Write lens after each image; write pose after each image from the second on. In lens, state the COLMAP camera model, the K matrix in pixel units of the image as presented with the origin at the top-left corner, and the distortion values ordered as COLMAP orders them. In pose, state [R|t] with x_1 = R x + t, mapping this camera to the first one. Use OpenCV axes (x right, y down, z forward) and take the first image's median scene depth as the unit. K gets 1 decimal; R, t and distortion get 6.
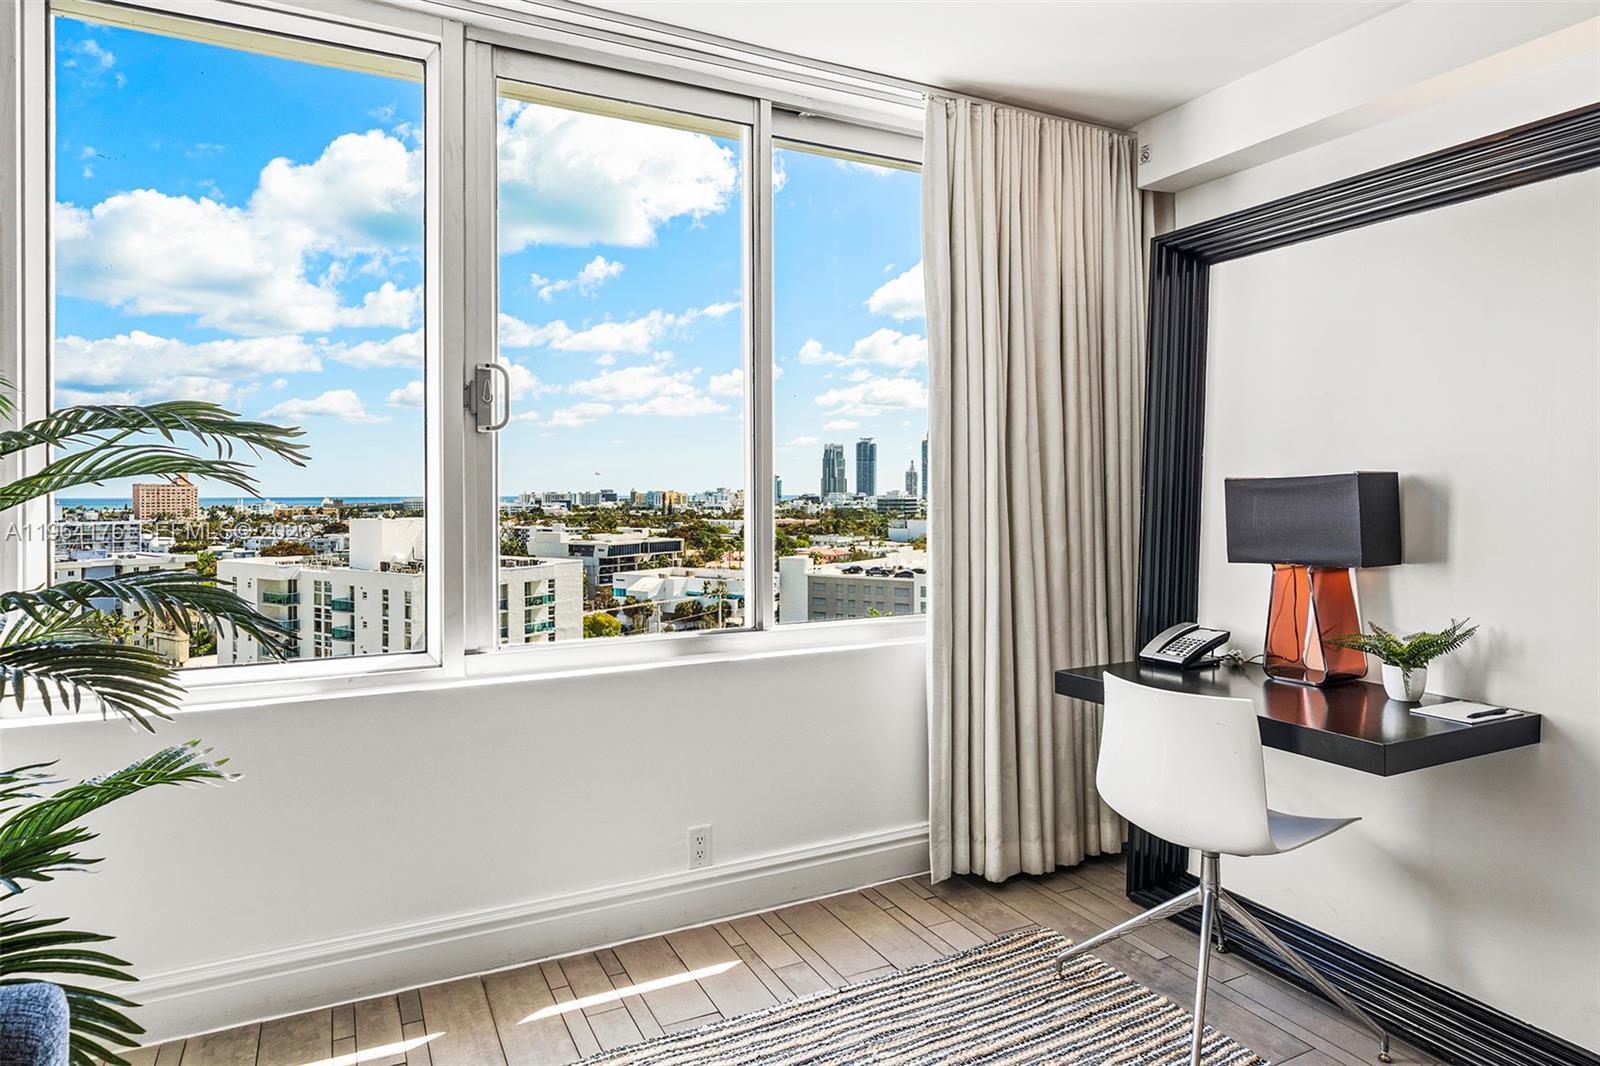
lens RADIAL K [[947.3, 0, 804.2], [0, 947.3, 507.9], [0, 0, 1]] dist [0.002146, -0.001635]
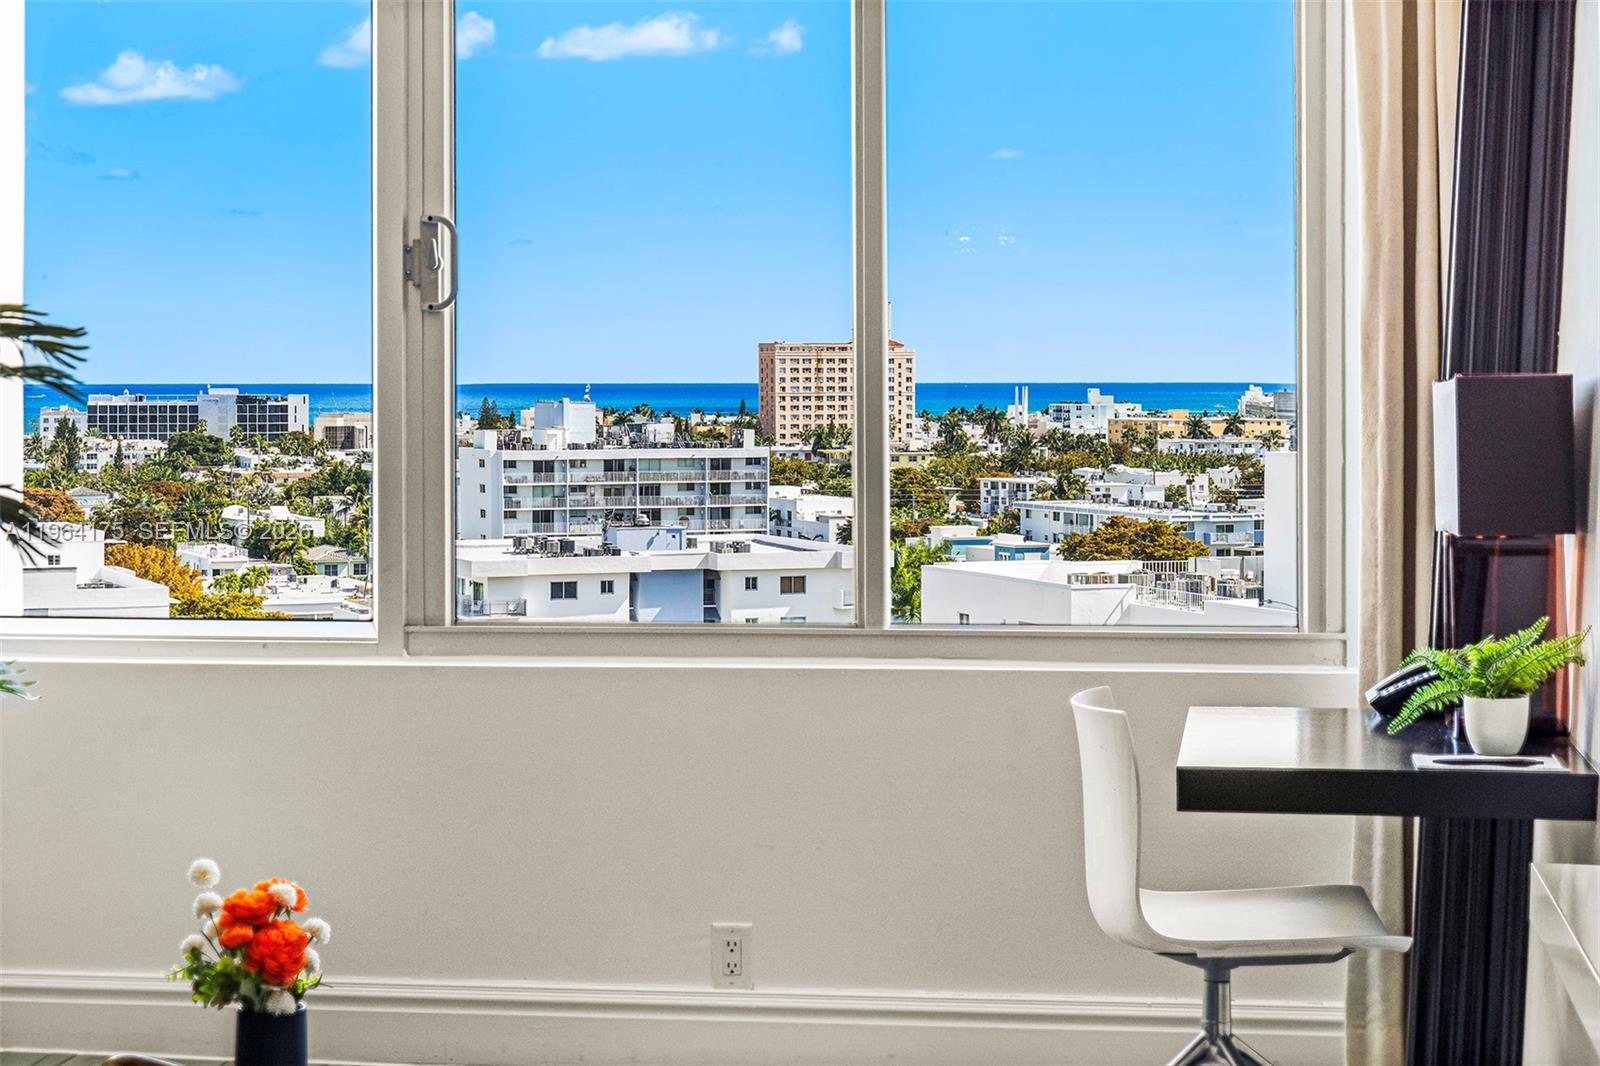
lens RADIAL K [[3260.3, 0, 795.3], [0, 3260.3, 534.1], [0, 0, 1]] dist [-0.148073, 0.000000]
pose [[0.822477, 0.030166, -0.567997, 0.063503], [-0.010829, 0.999242, 0.037388, -0.000448], [0.568695, -0.024600, 0.822181, -0.042090]]
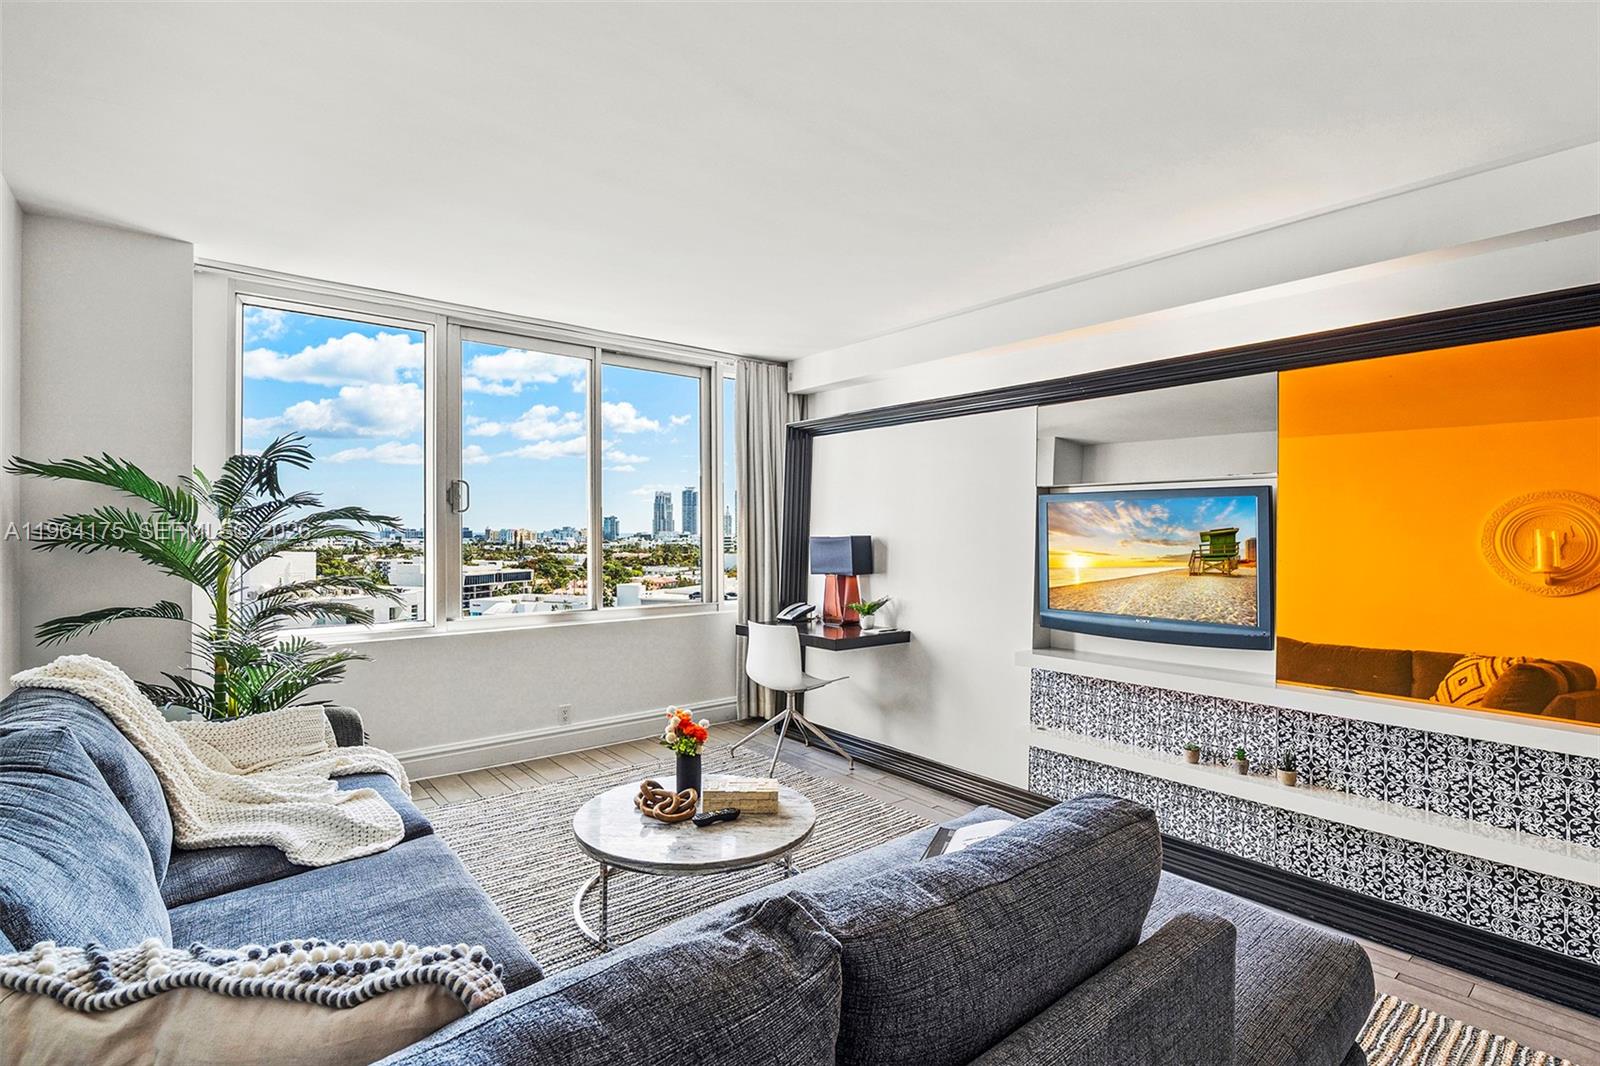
lens RADIAL K [[762.3, 0, 808.7], [0, 762.3, 534.0], [0, 0, 1]] dist [-0.001191, -0.002664]
pose [[0.975927, 0.004547, 0.218052, 0.002433], [-0.001690, 0.999910, -0.013287, -0.000680], [-0.218092, 0.012598, 0.975847, -0.039668]]
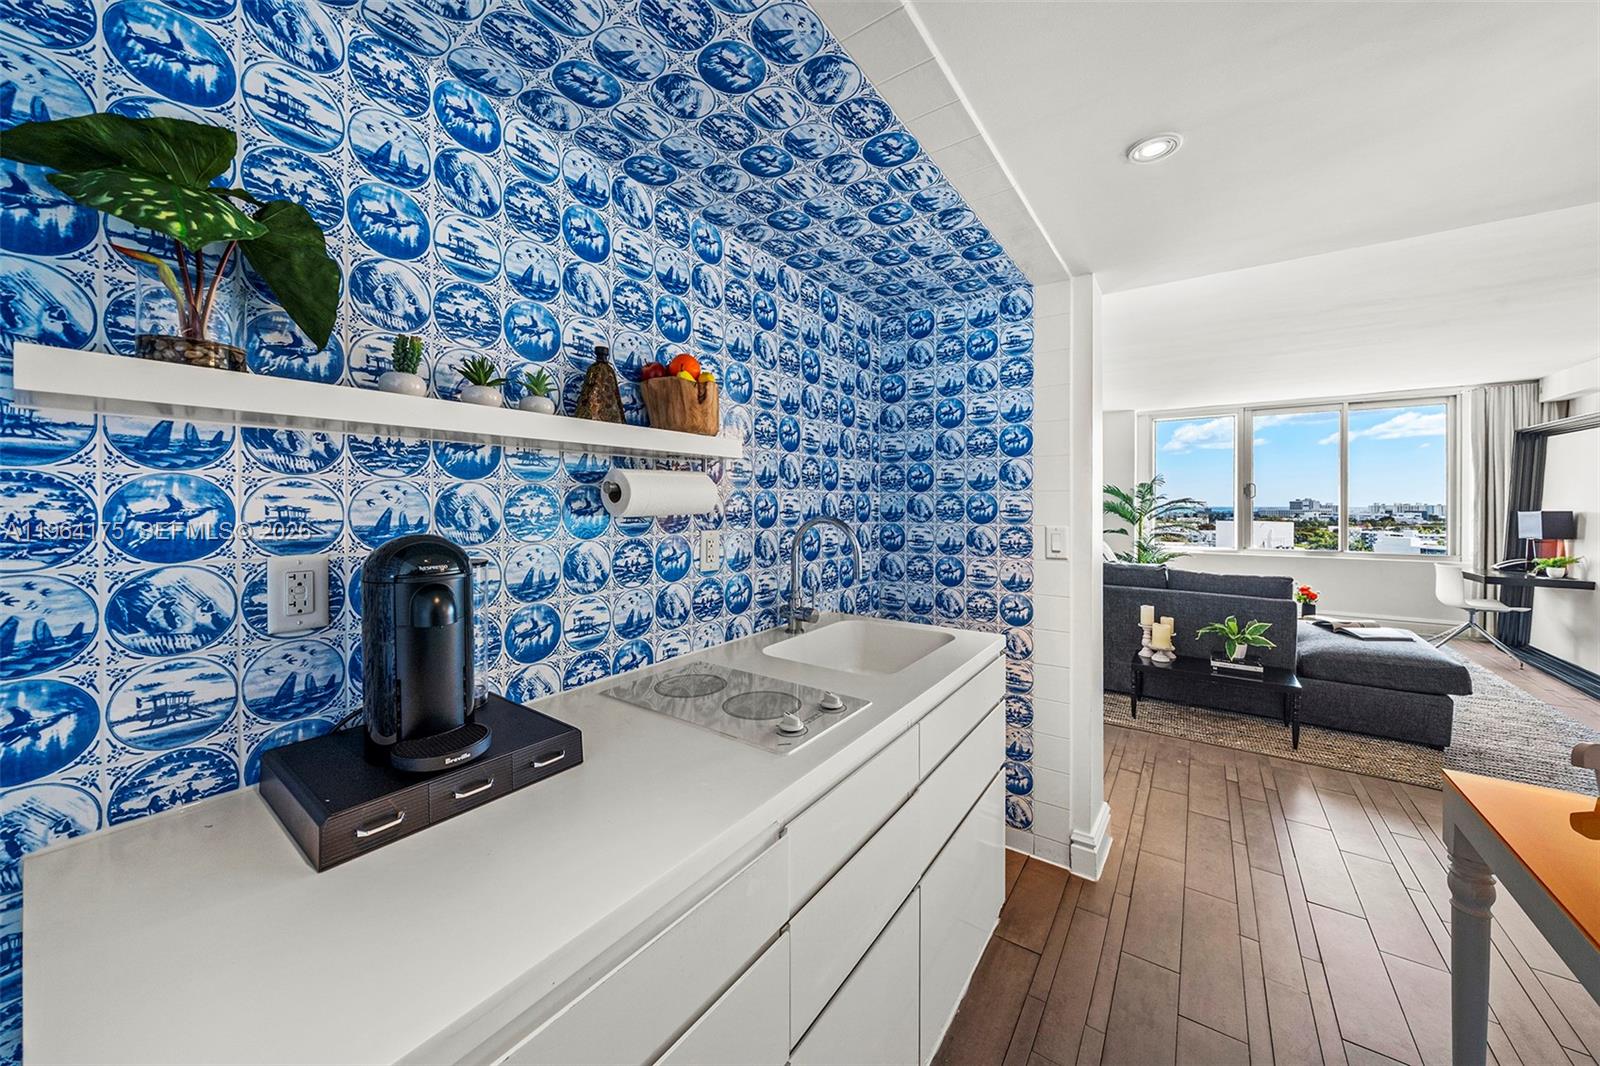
lens RADIAL K [[547.8, 0, 801.8], [0, 547.8, 504.9], [0, 0, 1]] dist [-0.010226, 0.000137]
pose [[0.455009, 0.002979, -0.890482, 0.049671], [-0.015996, 0.999860, -0.004828, -0.000243], [0.890343, 0.016441, 0.454993, -0.102624]]
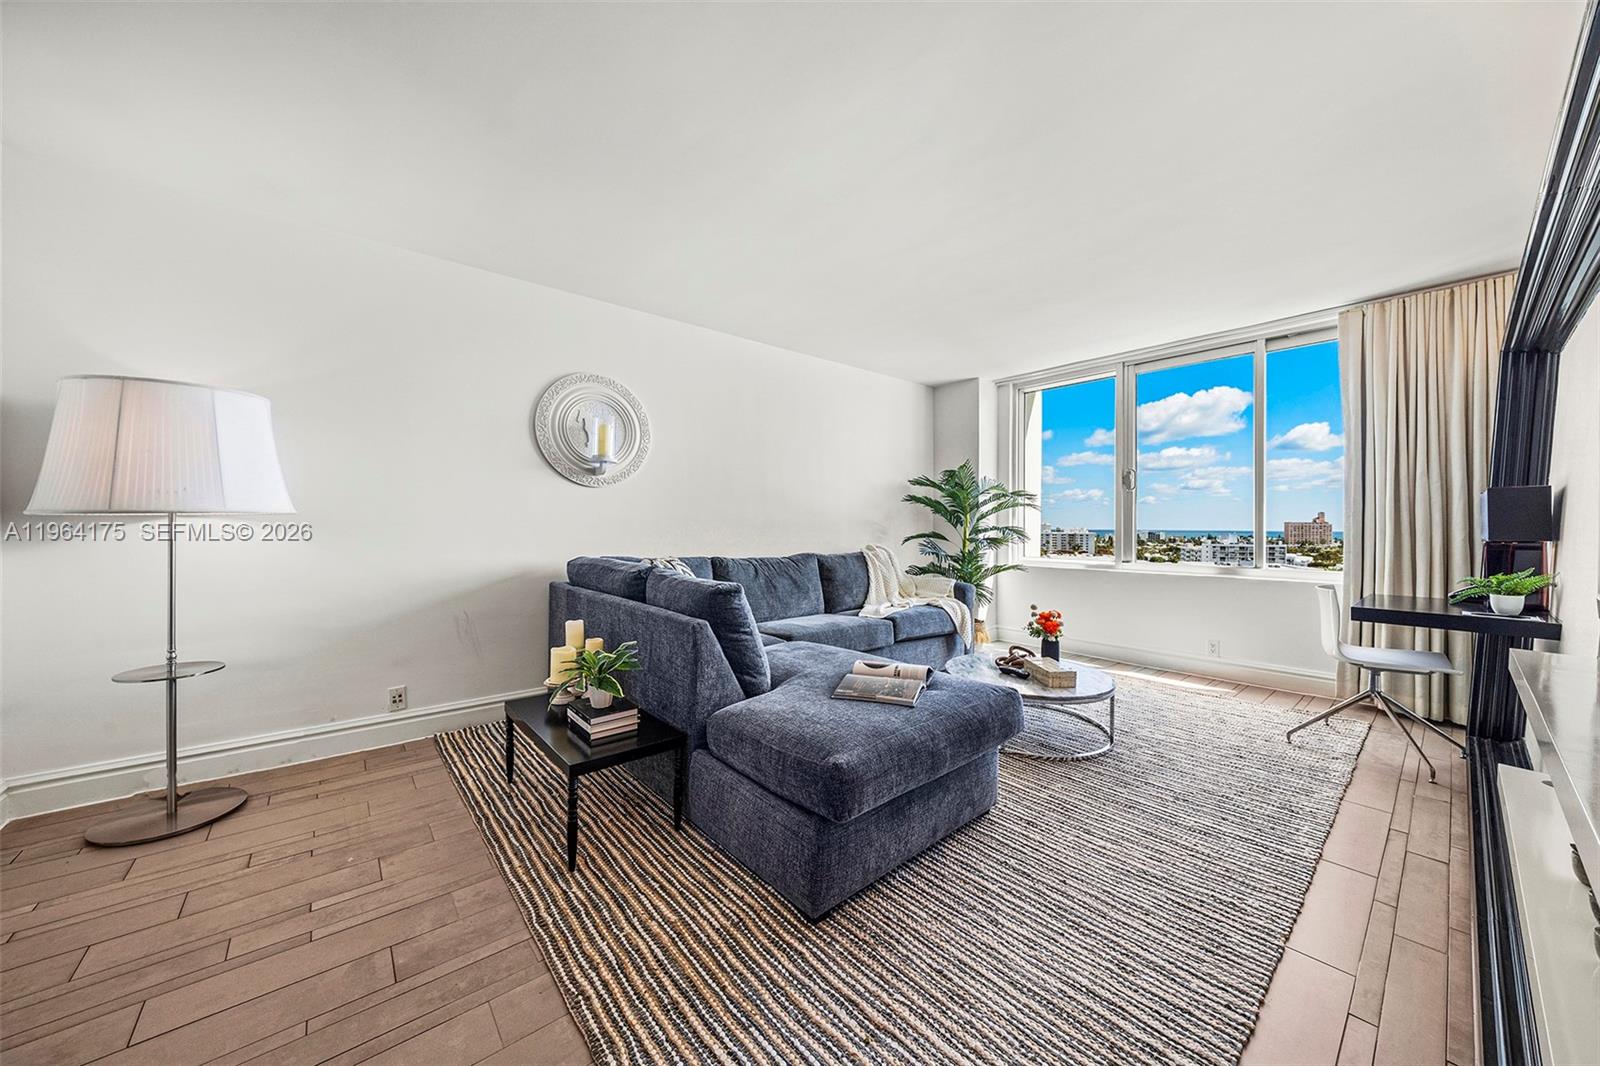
lens RADIAL K [[547.8, 0, 796.3], [0, 547.8, 521.1], [0, 0, 1]] dist [-0.010226, 0.000137]
pose [[0.221563, -0.004829, -0.975134, 0.058488], [-0.021483, 0.999721, -0.009832, 0.002999], [0.974909, 0.023127, 0.221397, -0.023144]]
